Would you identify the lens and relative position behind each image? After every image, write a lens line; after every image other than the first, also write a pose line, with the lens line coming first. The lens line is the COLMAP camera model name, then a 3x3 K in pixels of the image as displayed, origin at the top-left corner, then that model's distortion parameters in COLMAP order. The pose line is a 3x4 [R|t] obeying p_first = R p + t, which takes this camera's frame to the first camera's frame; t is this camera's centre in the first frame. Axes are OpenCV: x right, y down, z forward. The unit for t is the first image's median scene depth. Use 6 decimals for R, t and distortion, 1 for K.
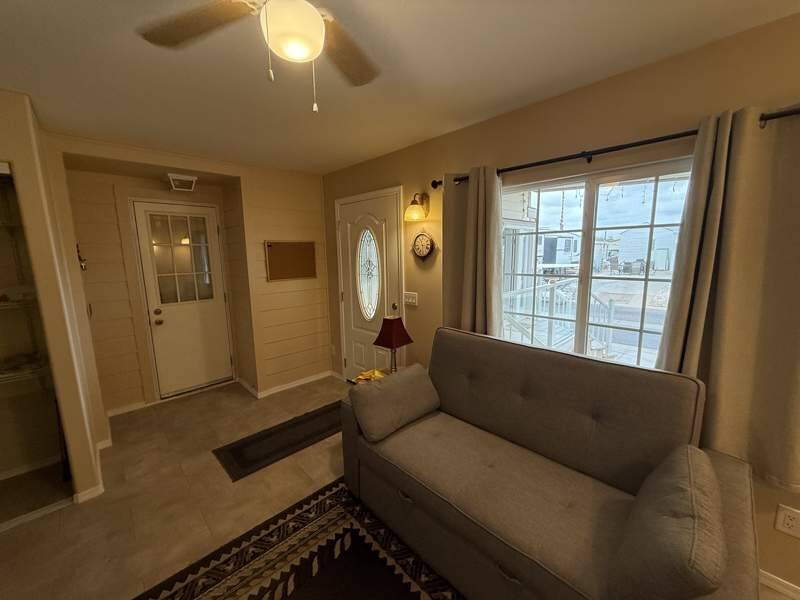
lens RADIAL K [[319.7, 0, 397.5], [0, 319.7, 299.2], [0, 0, 1]] dist [0.000461, 0.000148]
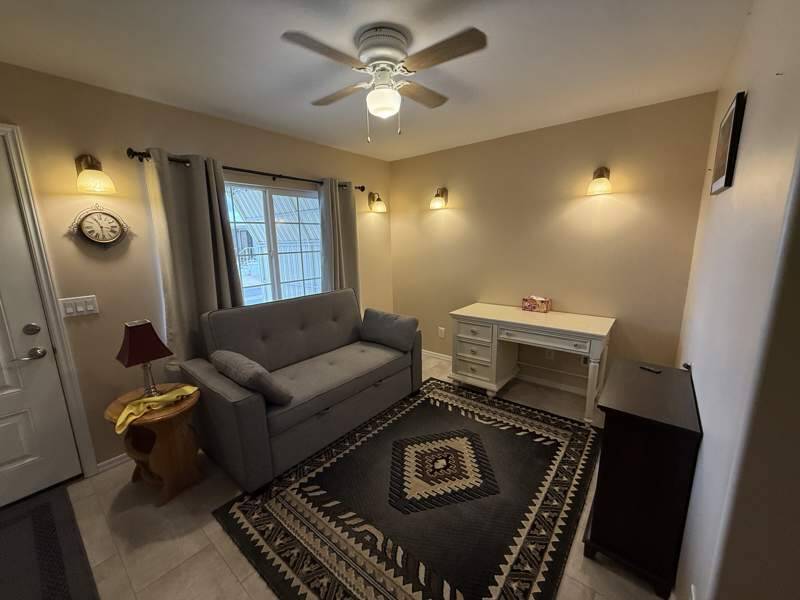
lens RADIAL K [[319.7, 0, 397.5], [0, 319.7, 299.2], [0, 0, 1]] dist [0.000461, 0.000148]
pose [[-0.119792, -0.165973, 0.978827, -0.942083], [0.168466, 0.968231, 0.184793, -0.037252], [-0.978401, 0.187036, -0.088025, 0.536348]]
